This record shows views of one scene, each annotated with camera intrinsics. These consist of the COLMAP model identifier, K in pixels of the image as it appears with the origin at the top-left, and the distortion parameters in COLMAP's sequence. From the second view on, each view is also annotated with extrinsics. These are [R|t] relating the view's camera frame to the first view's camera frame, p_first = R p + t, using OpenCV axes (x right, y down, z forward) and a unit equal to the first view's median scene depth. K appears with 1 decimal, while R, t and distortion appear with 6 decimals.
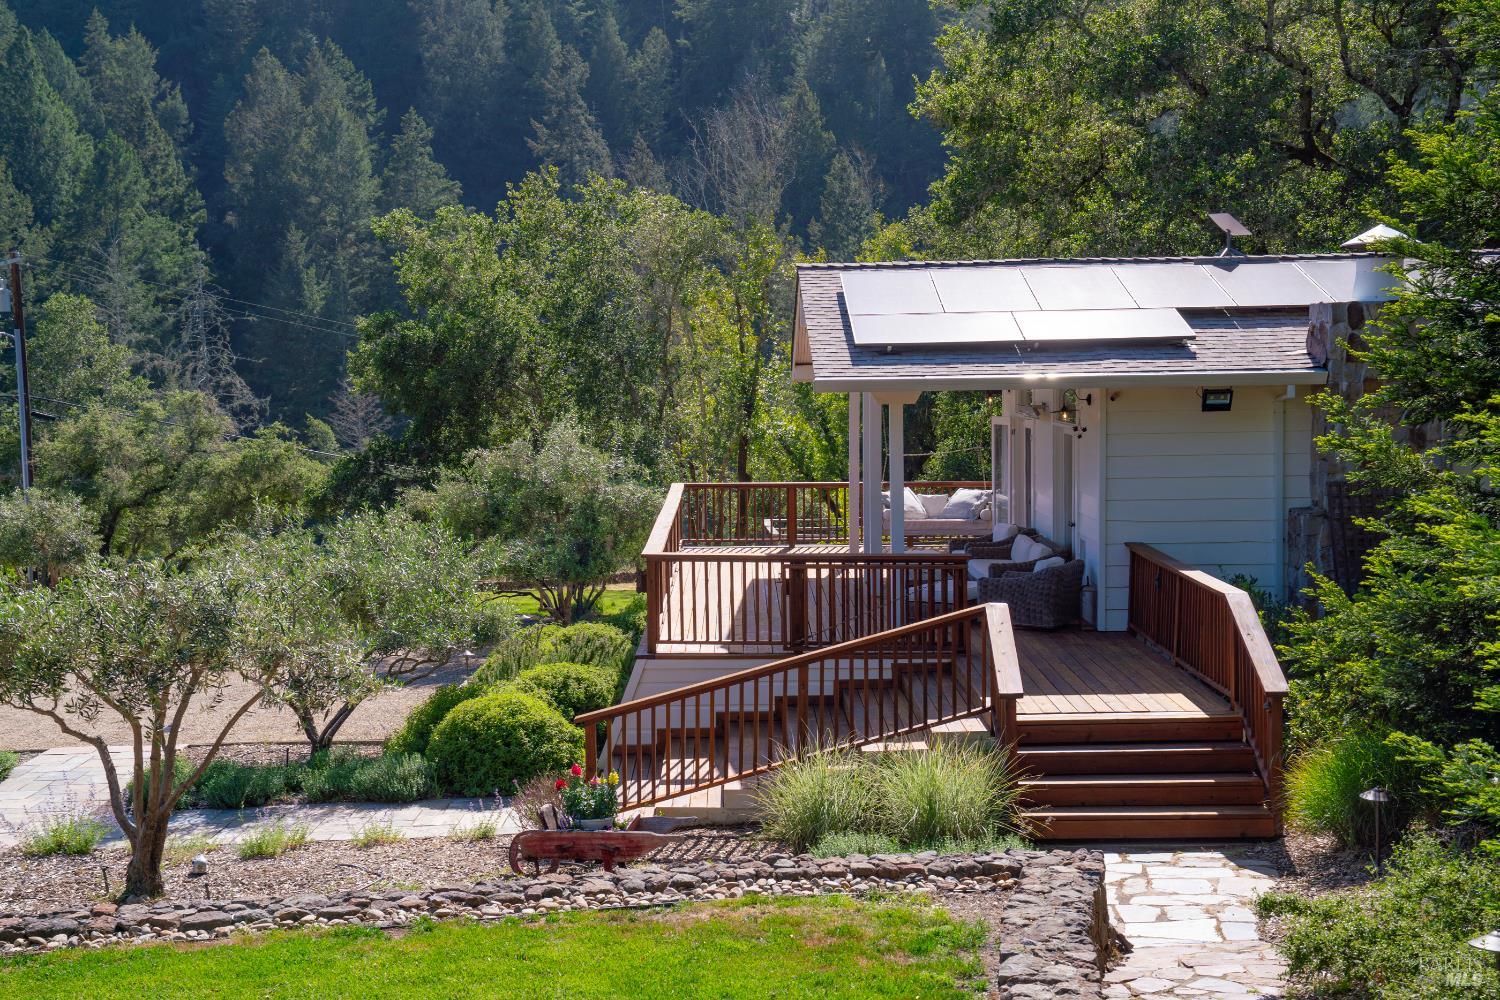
lens RADIAL K [[2002.6, 0, 749.6], [0, 2002.6, 503.9], [0, 0, 1]] dist [0.203025, 0.000000]
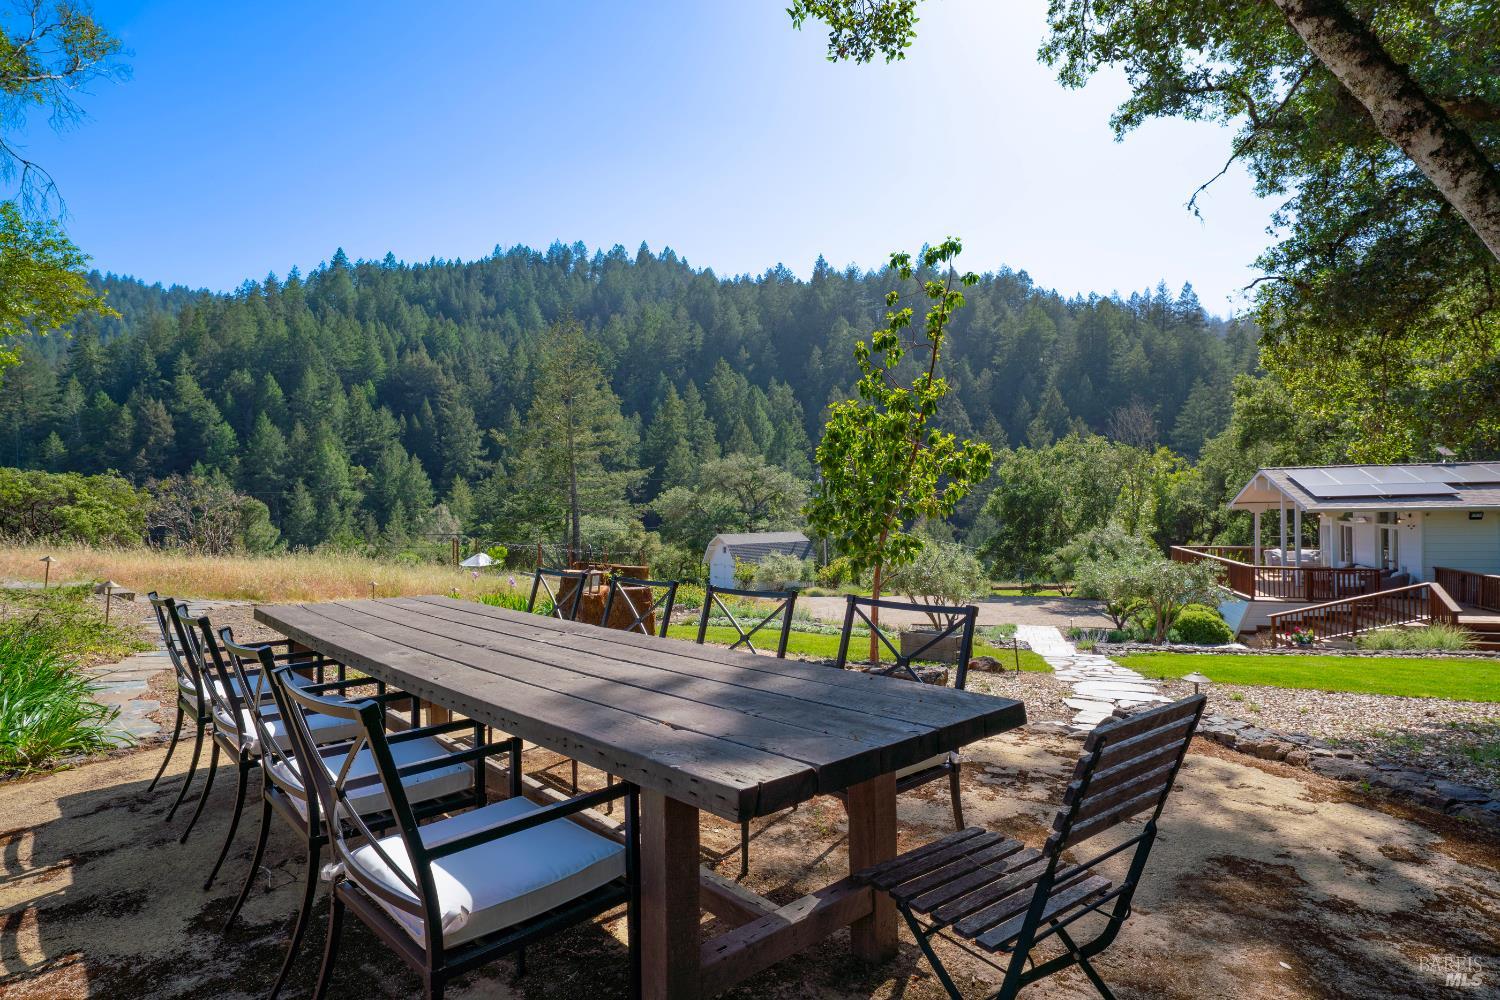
lens RADIAL K [[815.2, 0, 747.4], [0, 815.2, 502.0], [0, 0, 1]] dist [0.017051, 0.002262]
pose [[0.952413, -0.004467, -0.304779, -0.229967], [-0.017490, 0.997444, -0.069272, 0.015965], [0.304309, 0.071306, 0.949901, -0.233588]]
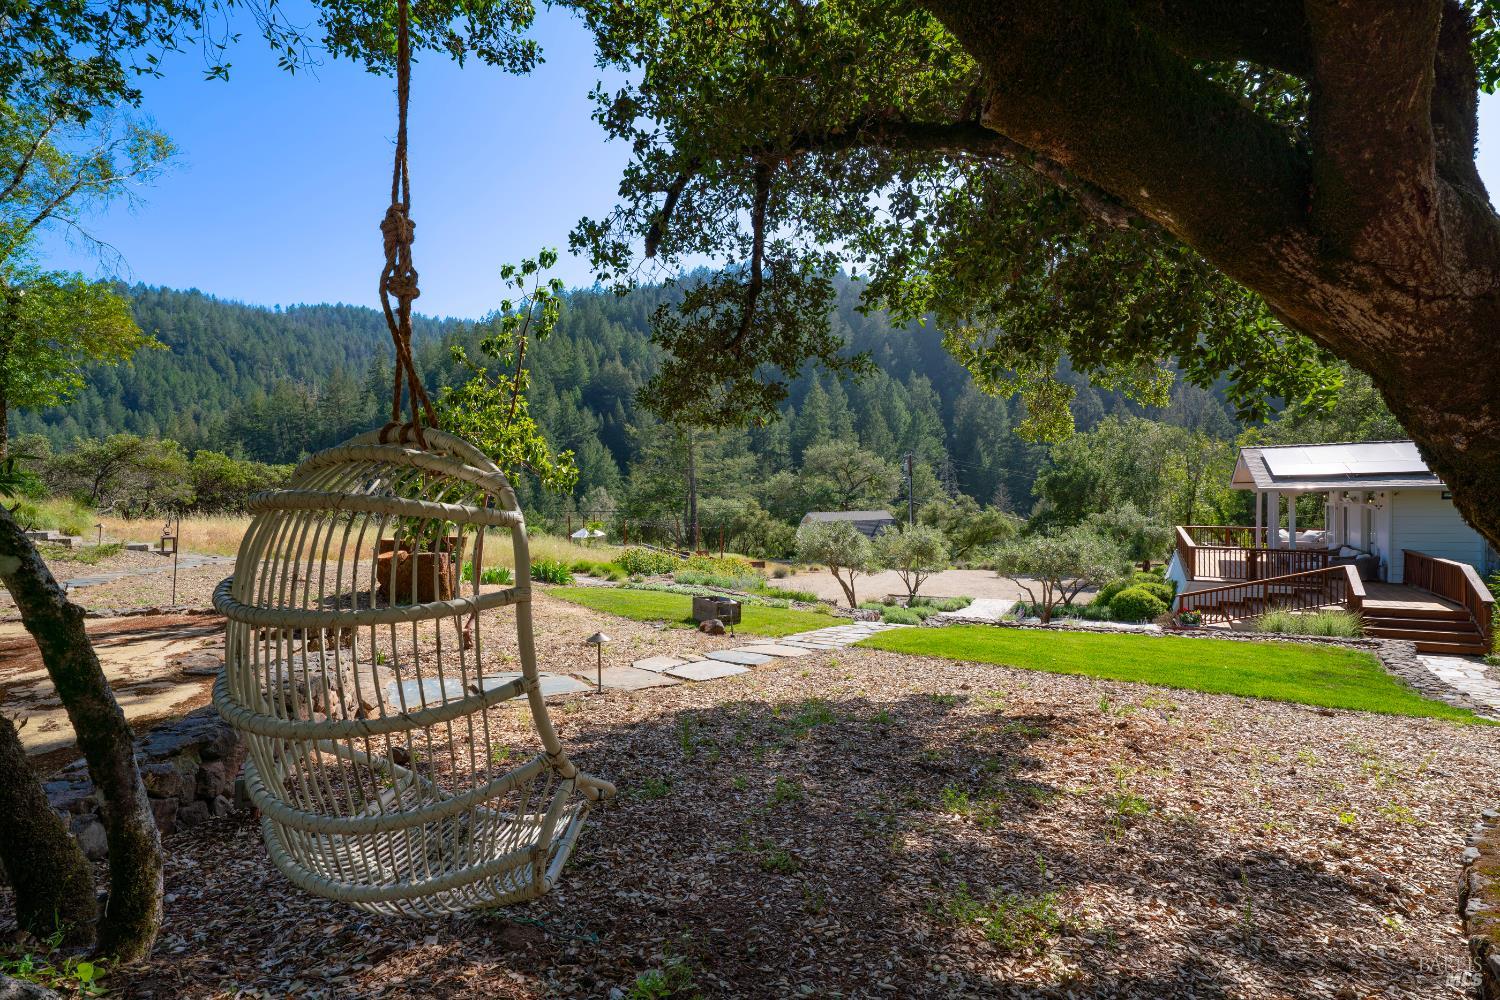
lens RADIAL K [[716.0, 0, 739.9], [0, 716.0, 500.1], [0, 0, 1]] dist [0.001873, 0.004397]
pose [[0.862517, 0.003387, -0.506016, -0.052938], [-0.028755, 0.998690, -0.042330, 0.012282], [0.505210, 0.051061, 0.861485, -0.156078]]
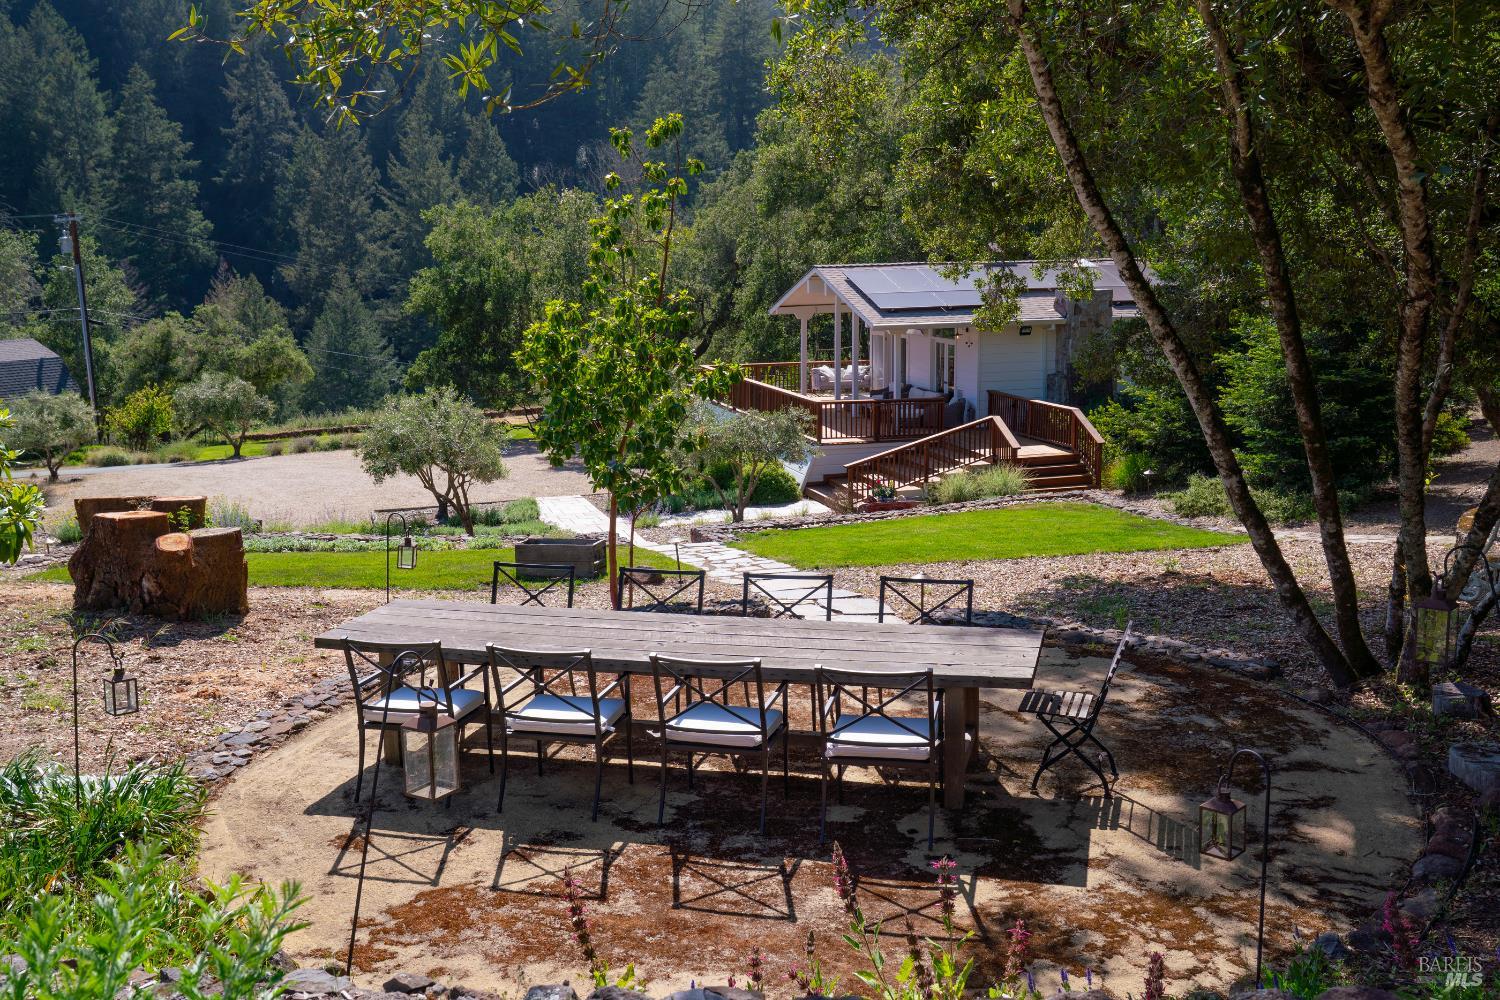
lens RADIAL K [[1457.5, 0, 755.8], [0, 1457.5, 505.9], [0, 0, 1]] dist [0.080829, 0.000000]
pose [[0.965257, -0.049354, 0.256598, -0.336538], [0.023310, 0.994349, 0.103566, -0.019407], [-0.260259, -0.093986, 0.960953, -0.388140]]
